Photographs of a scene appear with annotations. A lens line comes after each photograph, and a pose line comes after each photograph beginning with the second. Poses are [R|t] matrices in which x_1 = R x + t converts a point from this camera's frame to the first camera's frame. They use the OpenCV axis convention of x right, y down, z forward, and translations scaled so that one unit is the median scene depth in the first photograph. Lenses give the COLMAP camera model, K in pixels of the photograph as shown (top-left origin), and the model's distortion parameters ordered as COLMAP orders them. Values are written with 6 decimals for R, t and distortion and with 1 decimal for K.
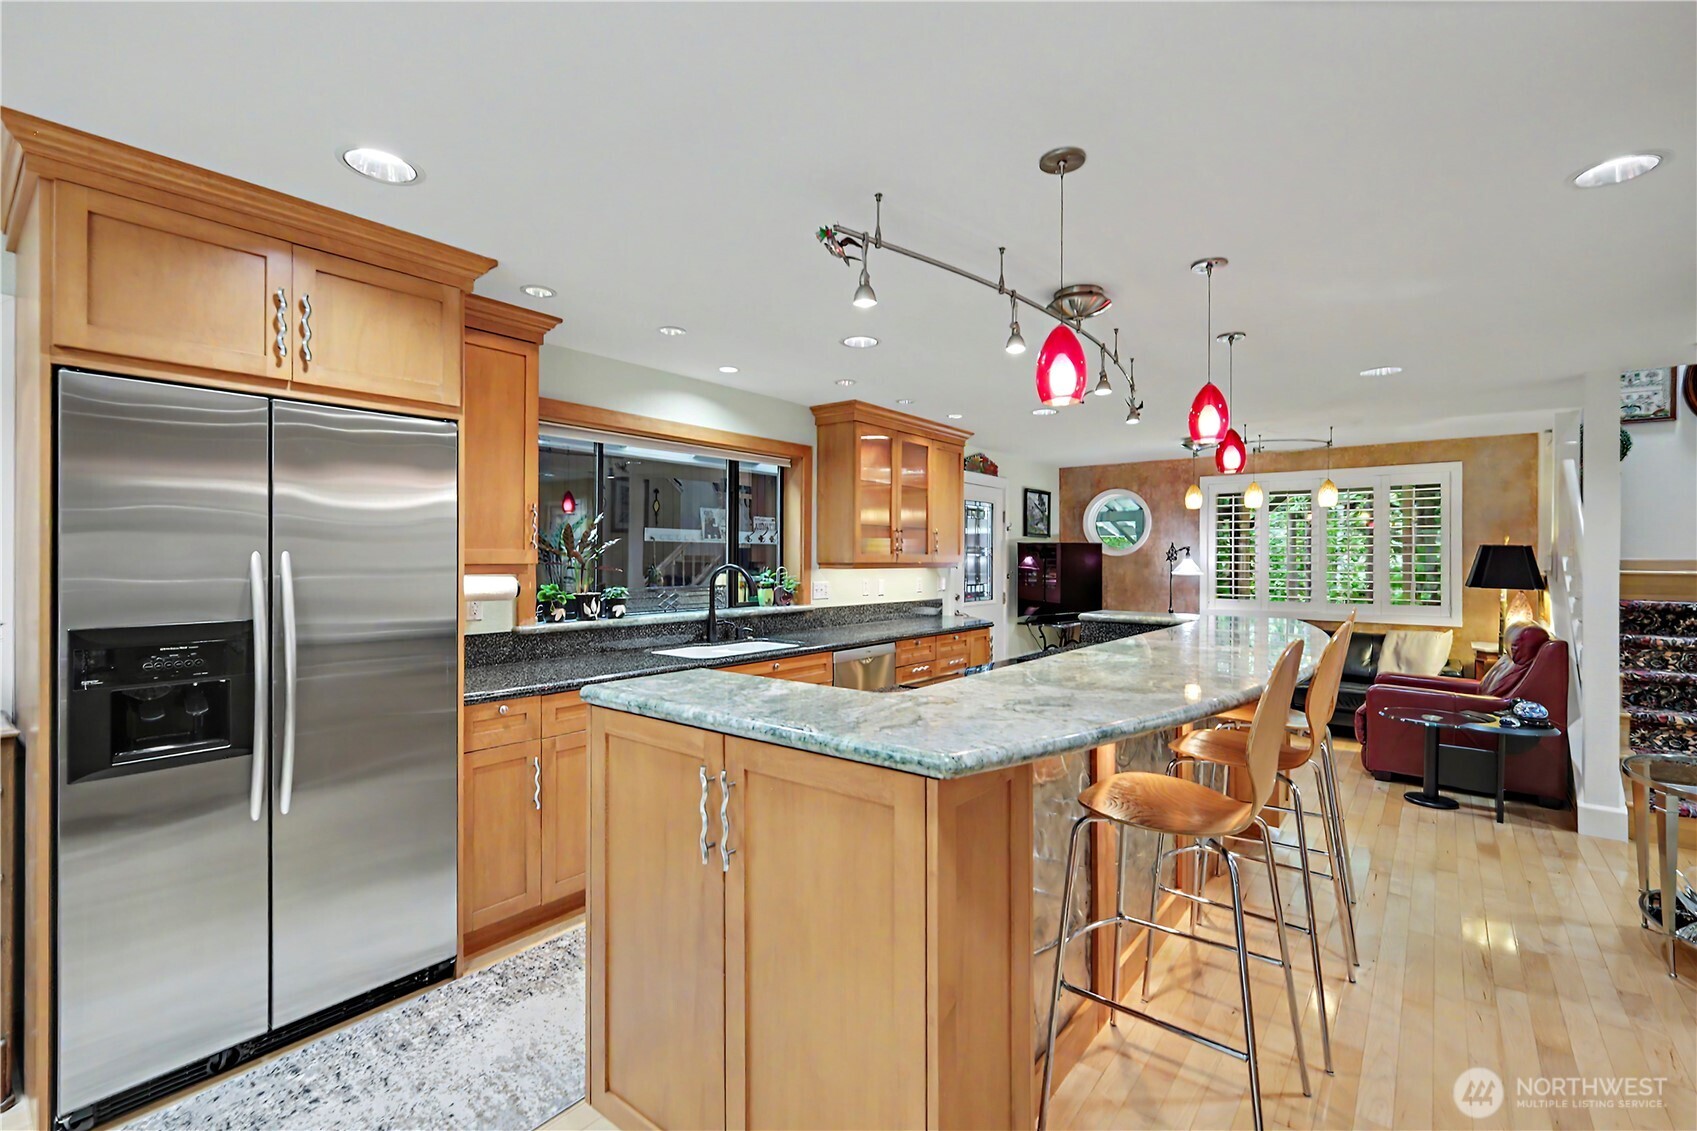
lens RADIAL K [[744.0, 0, 848.5], [0, 744.0, 565.5], [0, 0, 1]] dist [-0.000036, -0.000061]
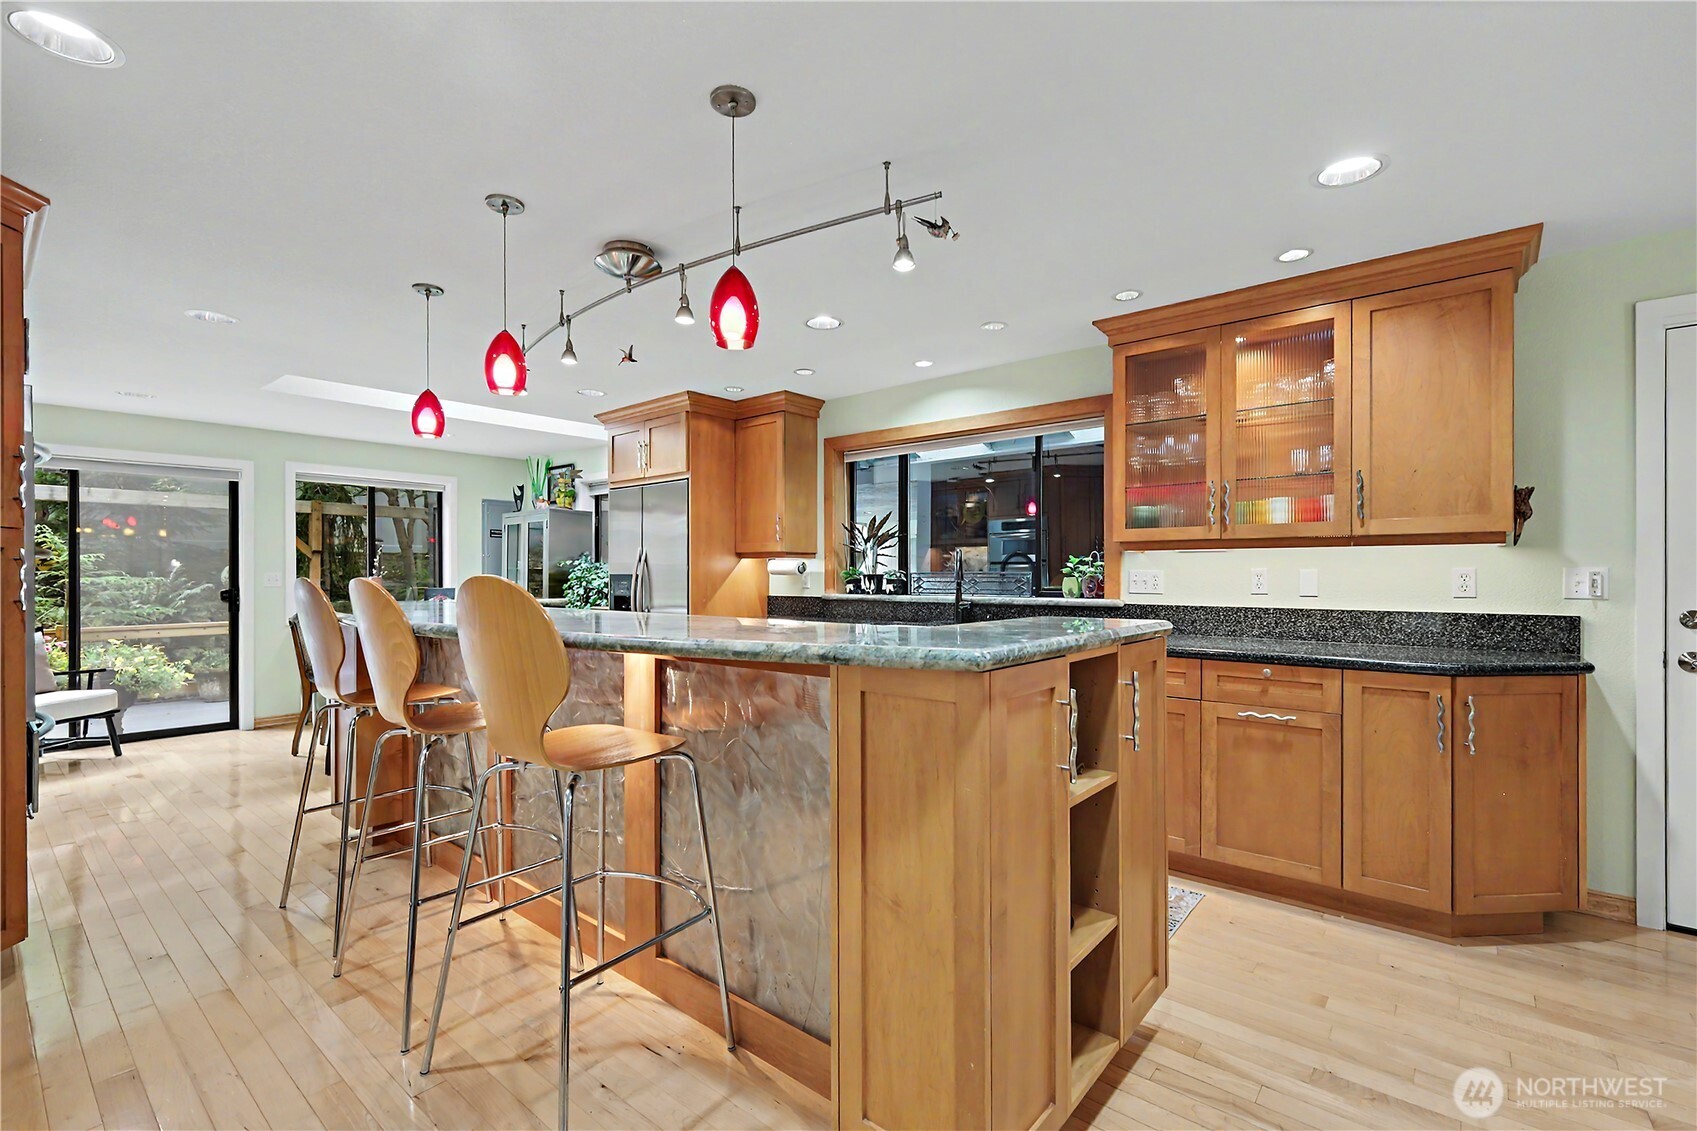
lens RADIAL K [[741.3, 0, 847.9], [0, 741.3, 581.9], [0, 0, 1]] dist [0.001451, 0.000171]
pose [[-0.028934, 0.004205, -0.999572, 0.664596], [-0.010825, 0.999931, 0.004520, 0.031816], [0.999523, 0.010951, -0.028886, 0.688102]]
